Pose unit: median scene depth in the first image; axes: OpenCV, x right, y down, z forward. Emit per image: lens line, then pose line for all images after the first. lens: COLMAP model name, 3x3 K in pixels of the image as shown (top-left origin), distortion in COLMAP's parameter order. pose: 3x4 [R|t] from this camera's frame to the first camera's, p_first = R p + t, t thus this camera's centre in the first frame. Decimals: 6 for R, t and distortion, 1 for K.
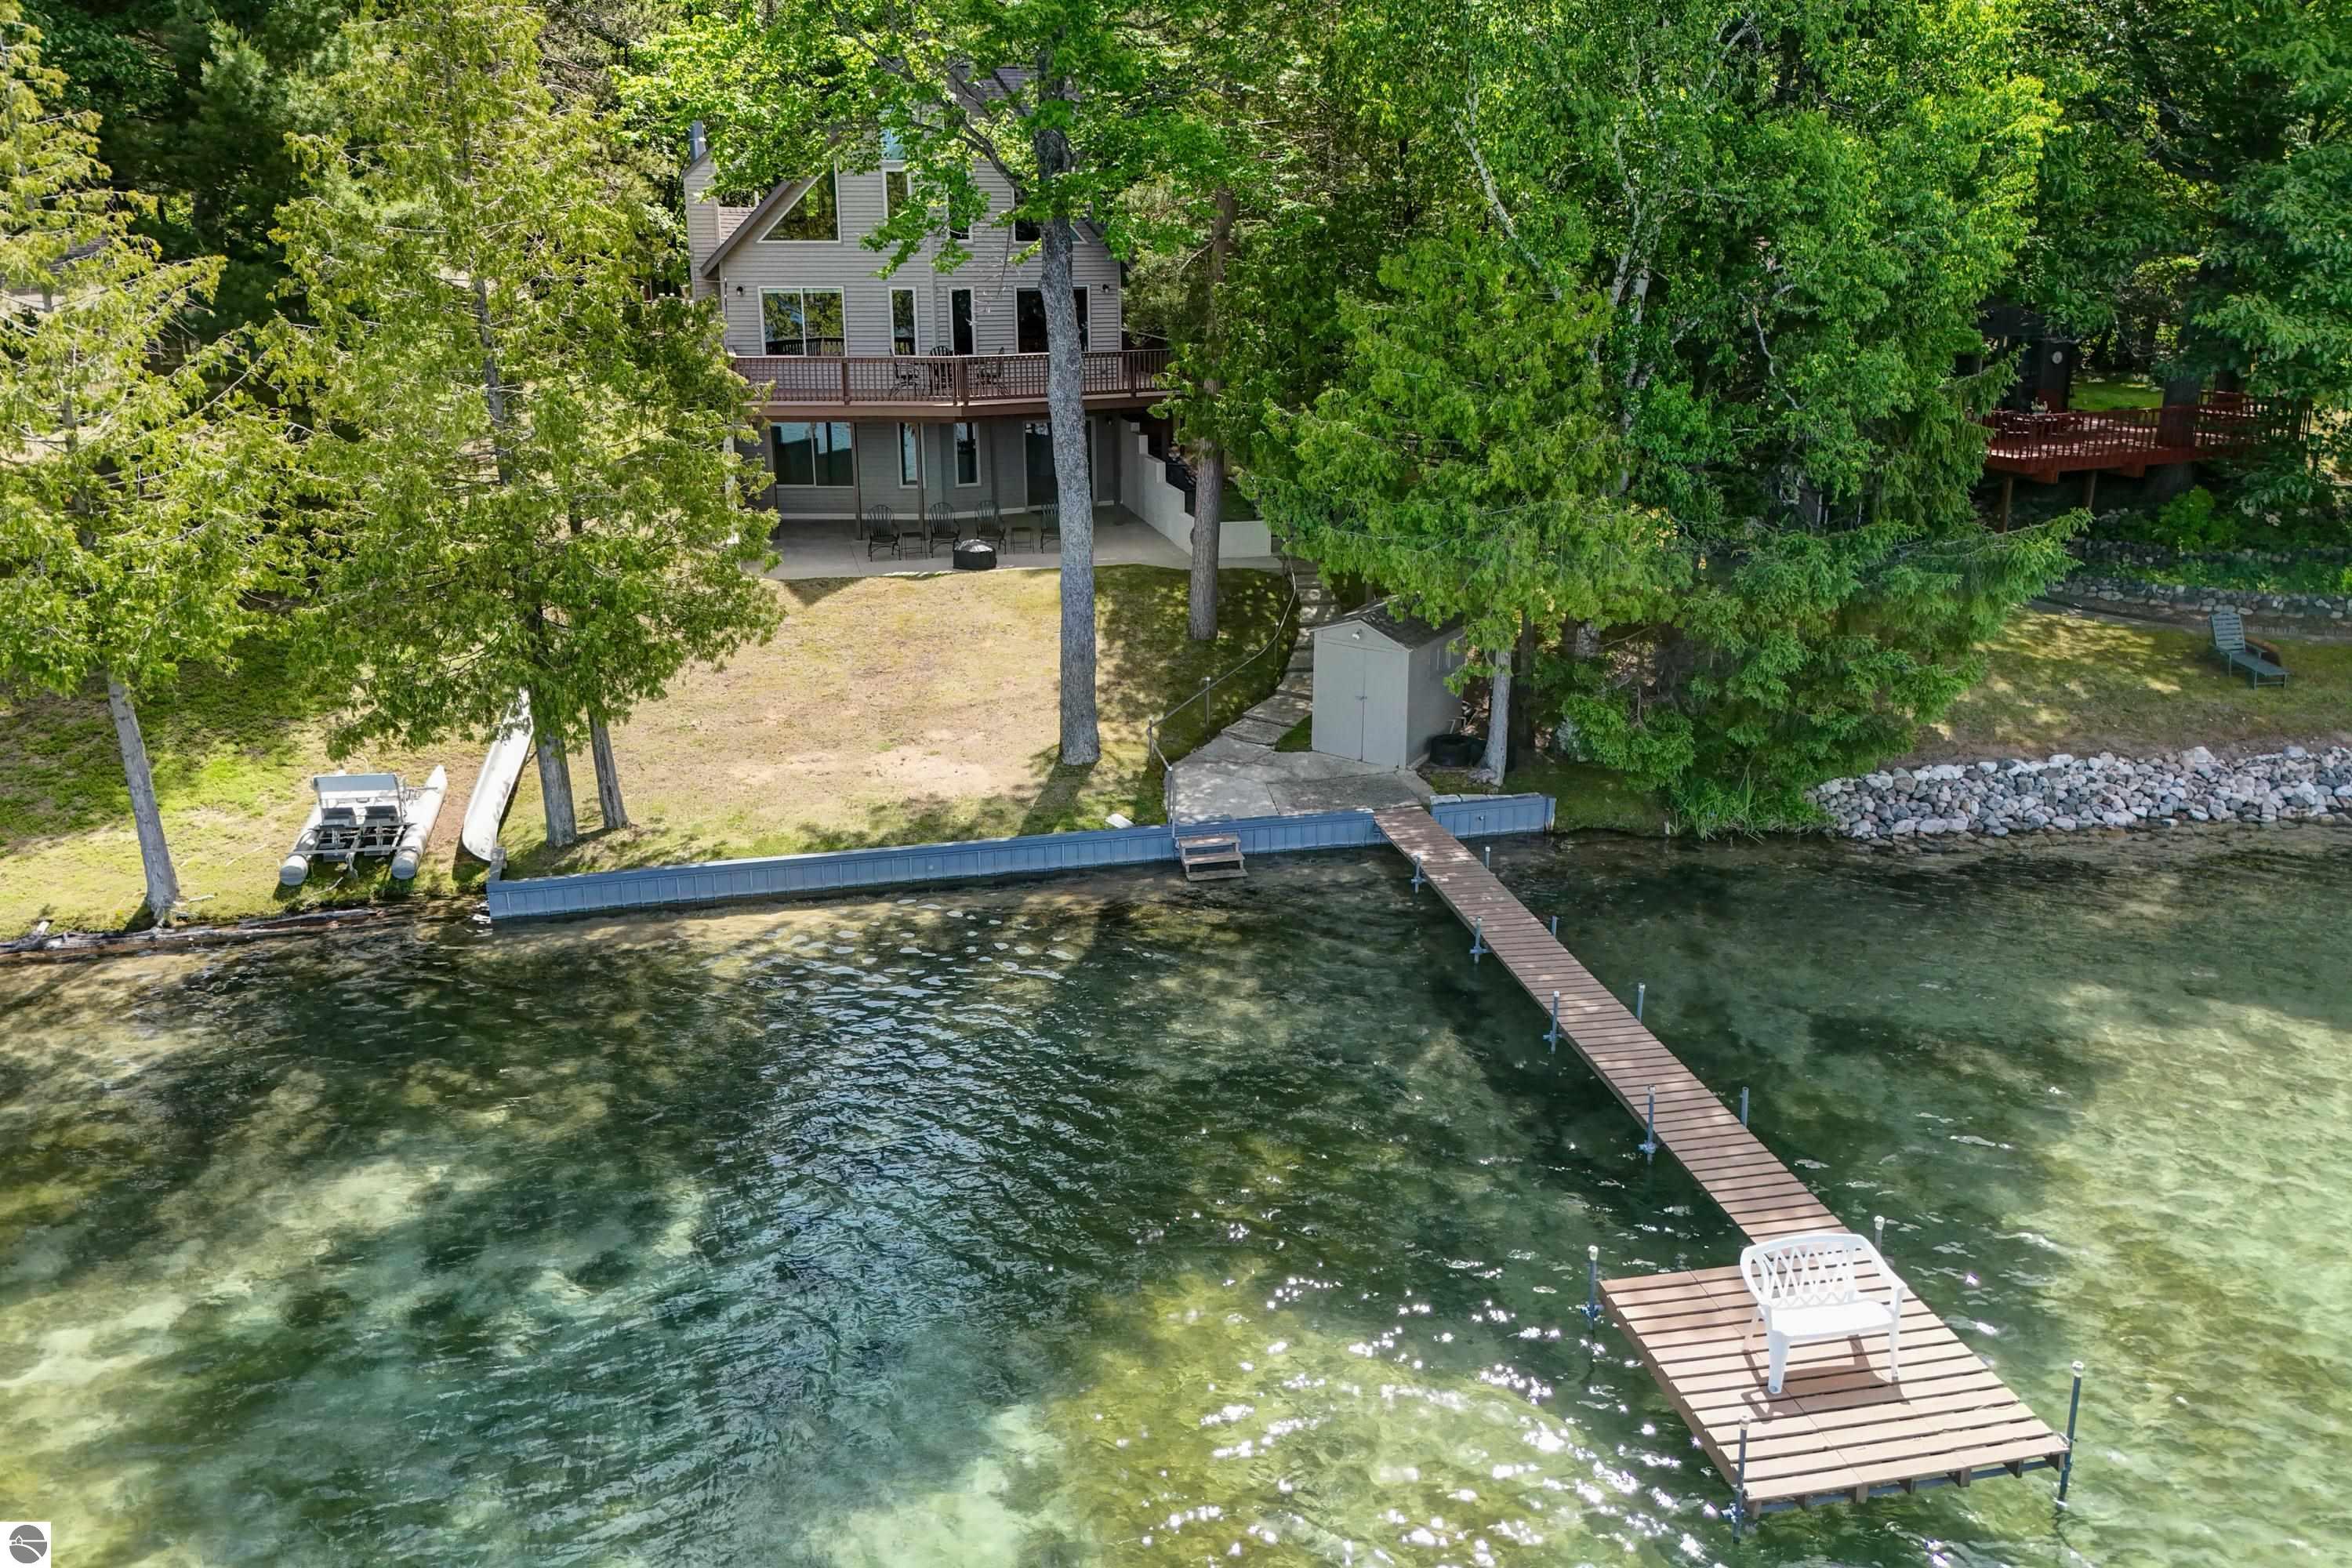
lens RADIAL K [[1713.8, 0, 1174.3], [0, 1713.8, 682.9], [0, 0, 1]] dist [0.071479, -0.054943]
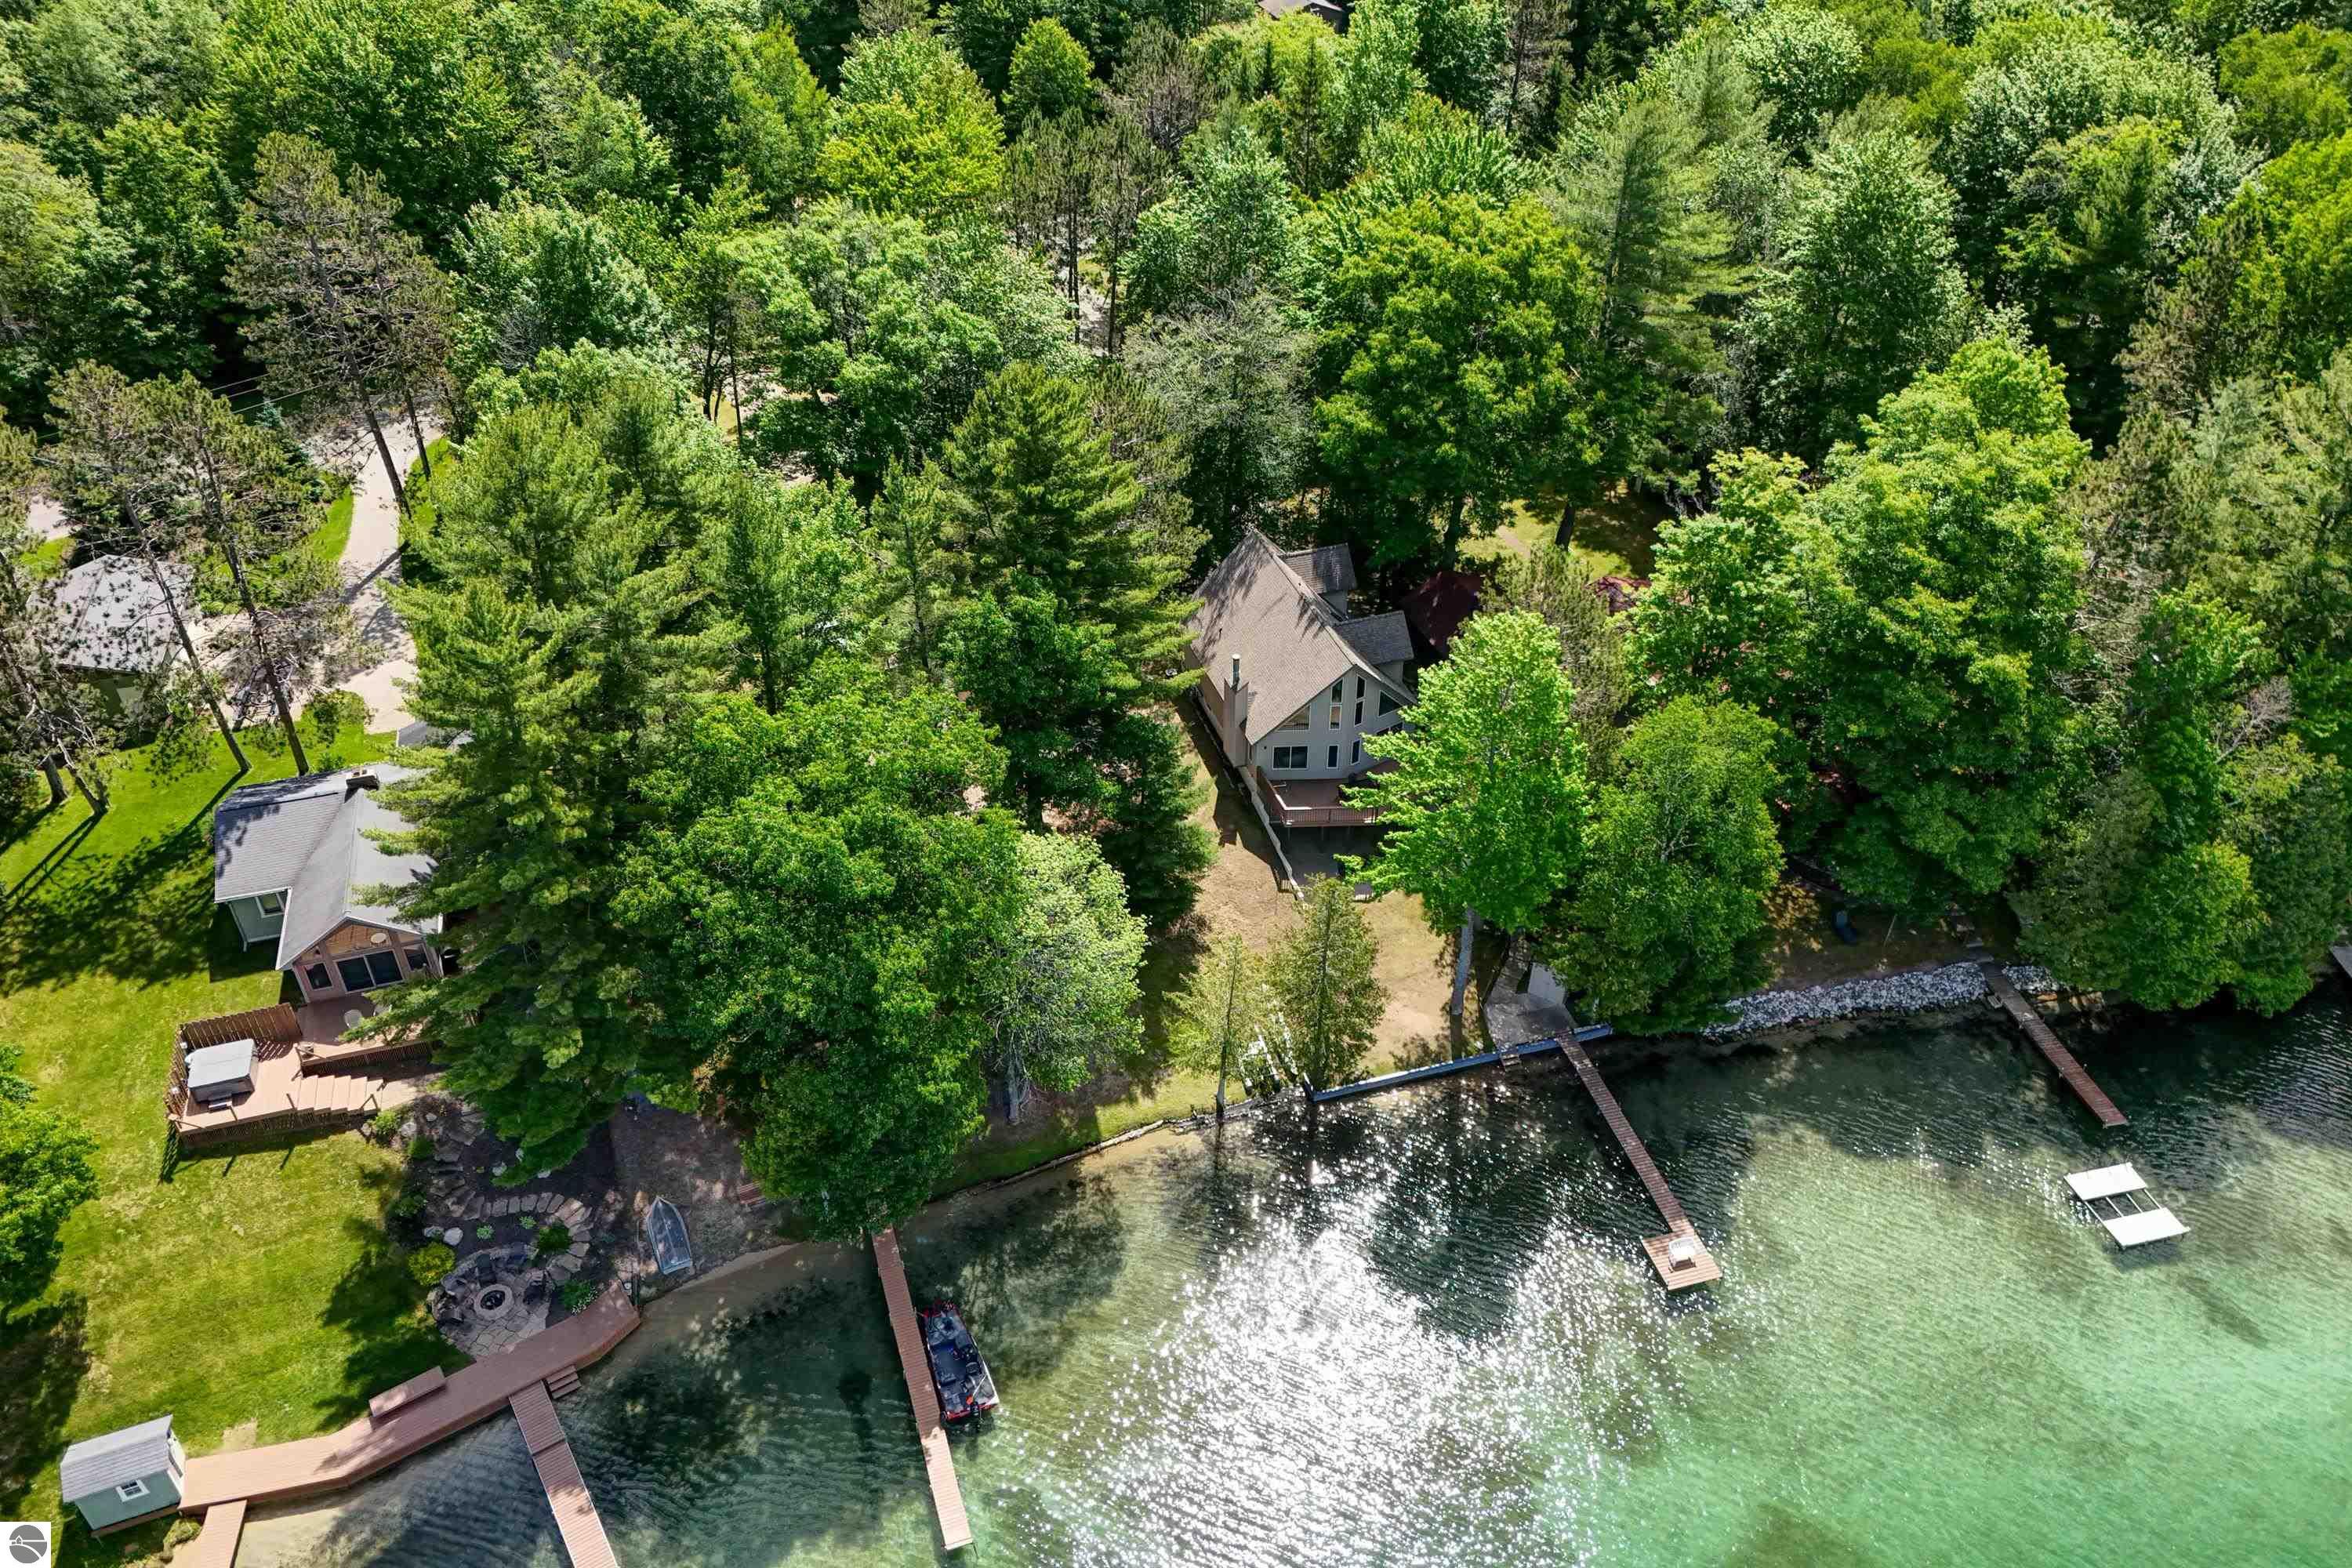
lens RADIAL K [[1676.1, 0, 1176.0], [0, 1676.1, 784.0], [0, 0, 1]] dist [0.069920, -0.057861]
pose [[0.997680, -0.040661, 0.054607, -0.736094], [0.016785, 0.924211, 0.381513, -1.552760], [-0.065981, -0.379711, 0.922749, -1.650595]]
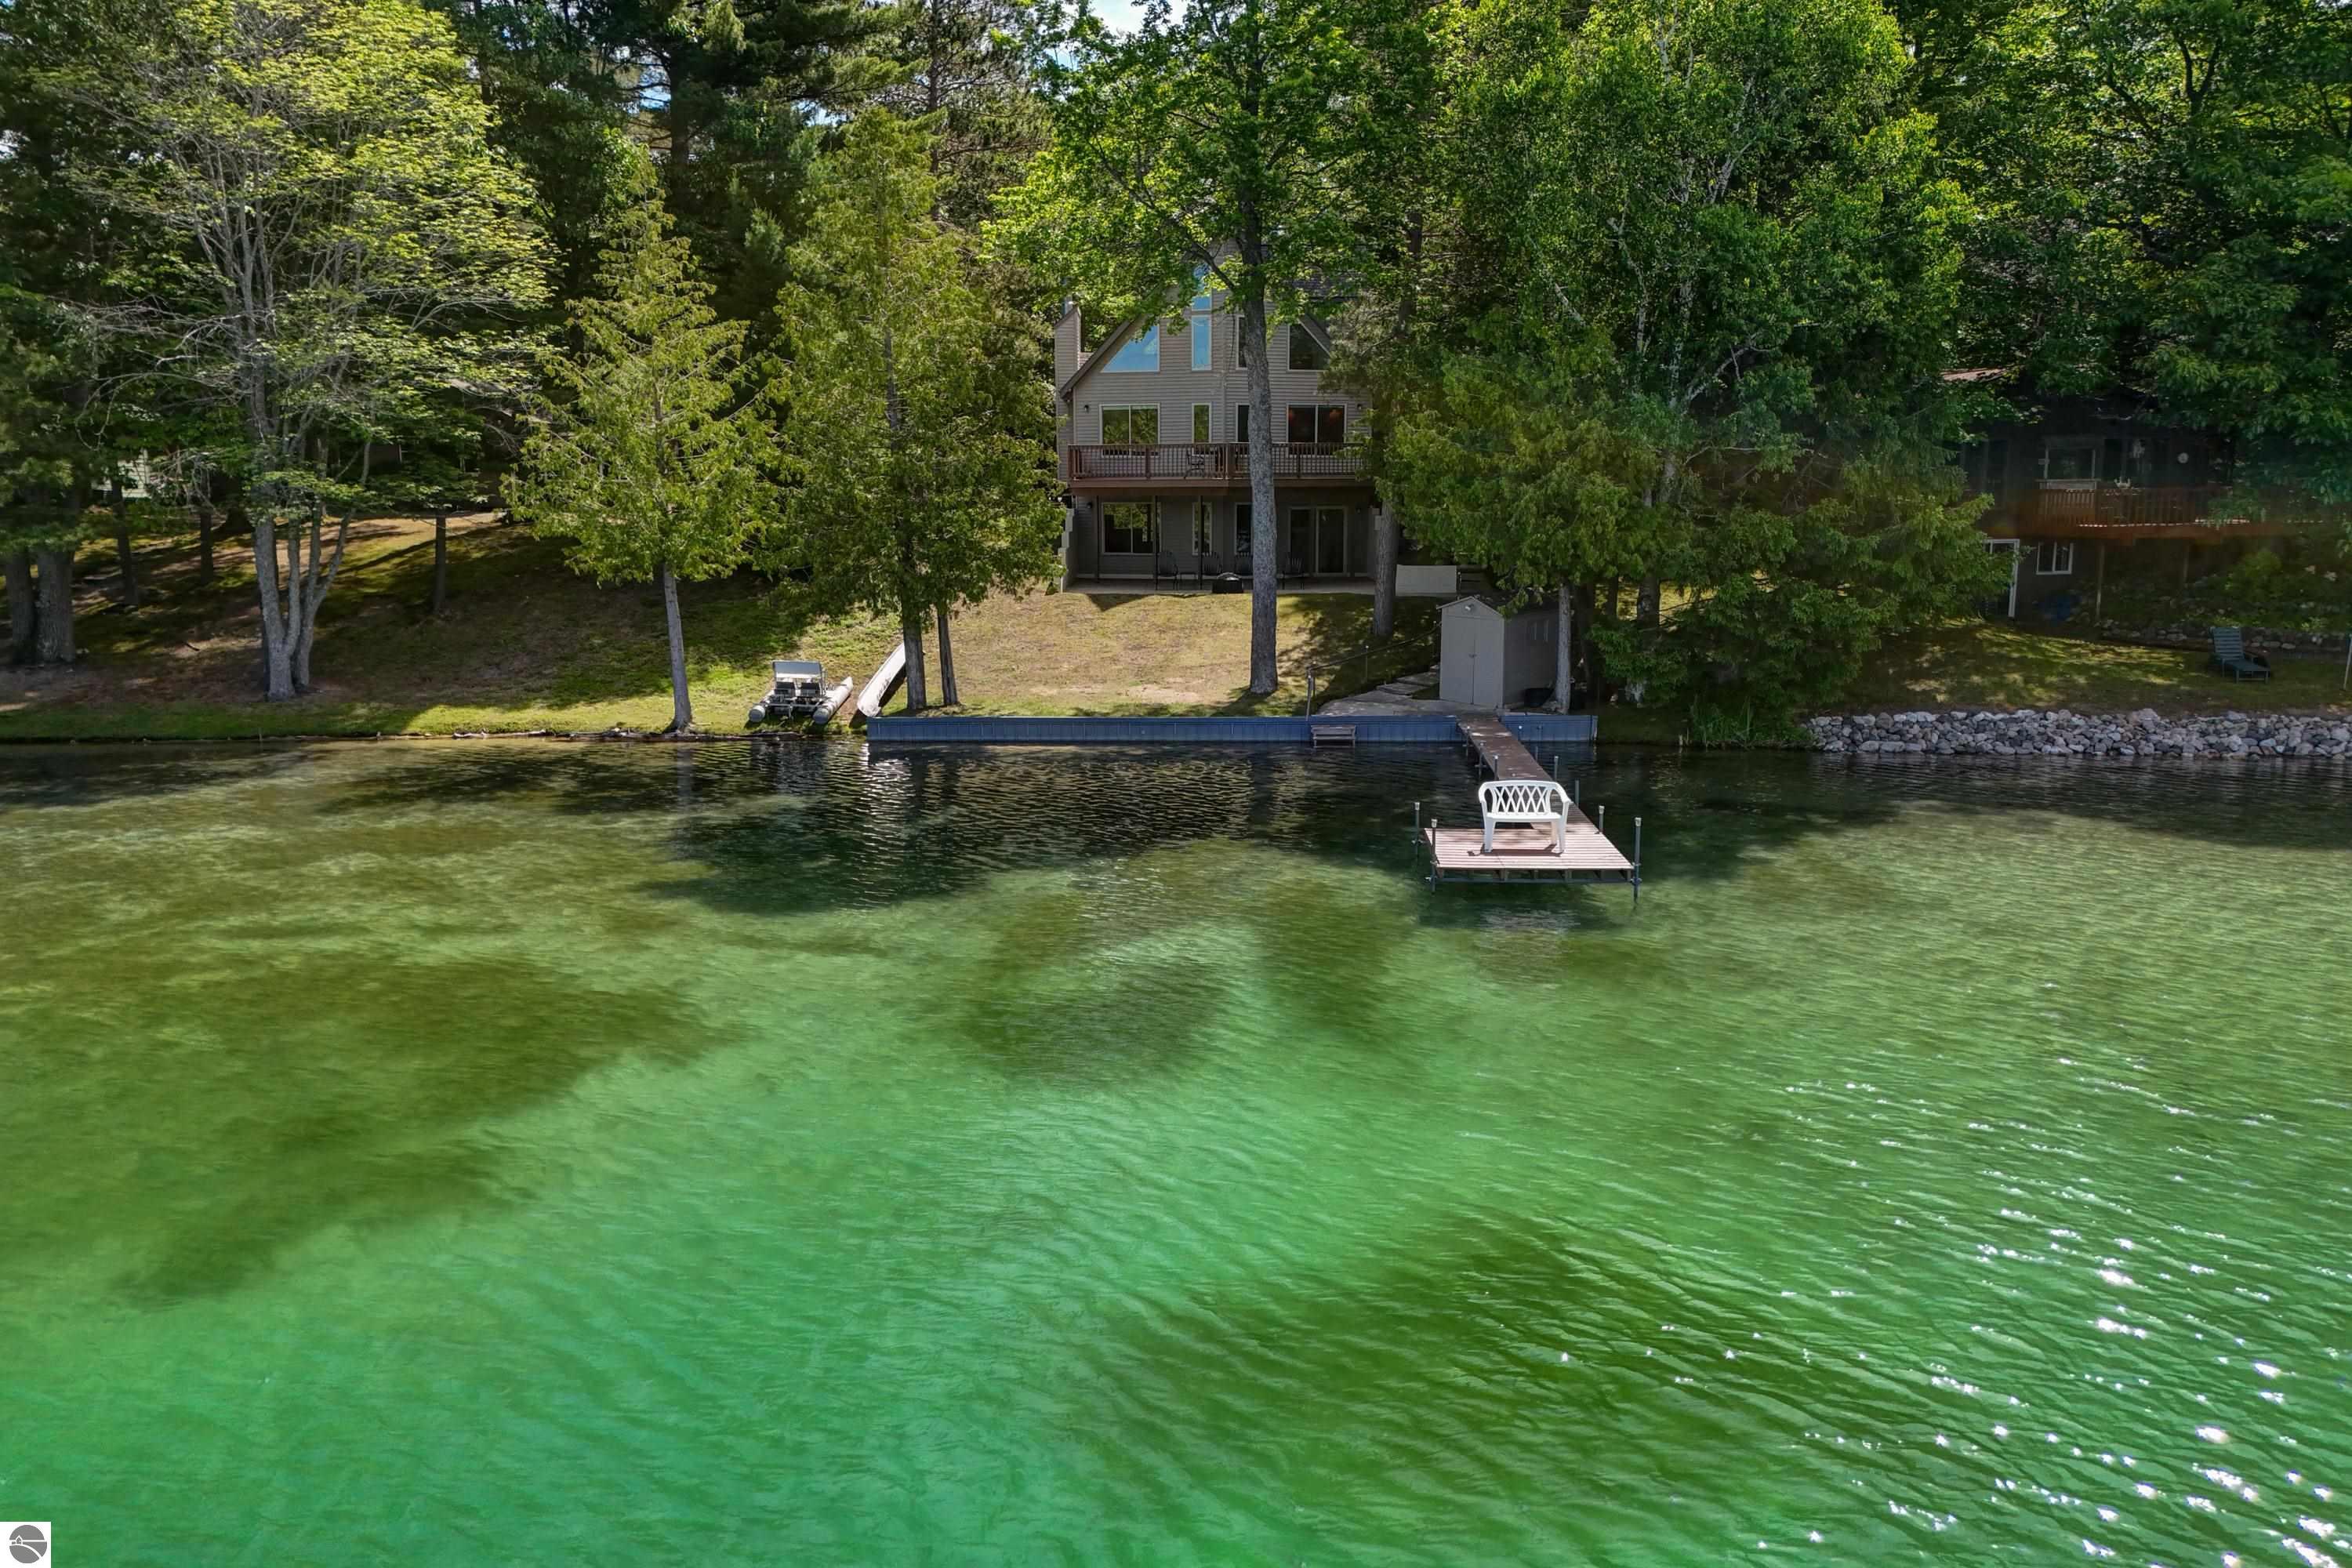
lens RADIAL K [[1726.8, 0, 1176.0], [0, 1726.8, 784.0], [0, 0, 1]] dist [0.070930, -0.056687]
pose [[0.970374, 0.042089, -0.237914, 0.227139], [-0.061908, 0.995150, -0.076449, 0.247092], [0.233543, 0.088913, 0.968273, -0.408582]]
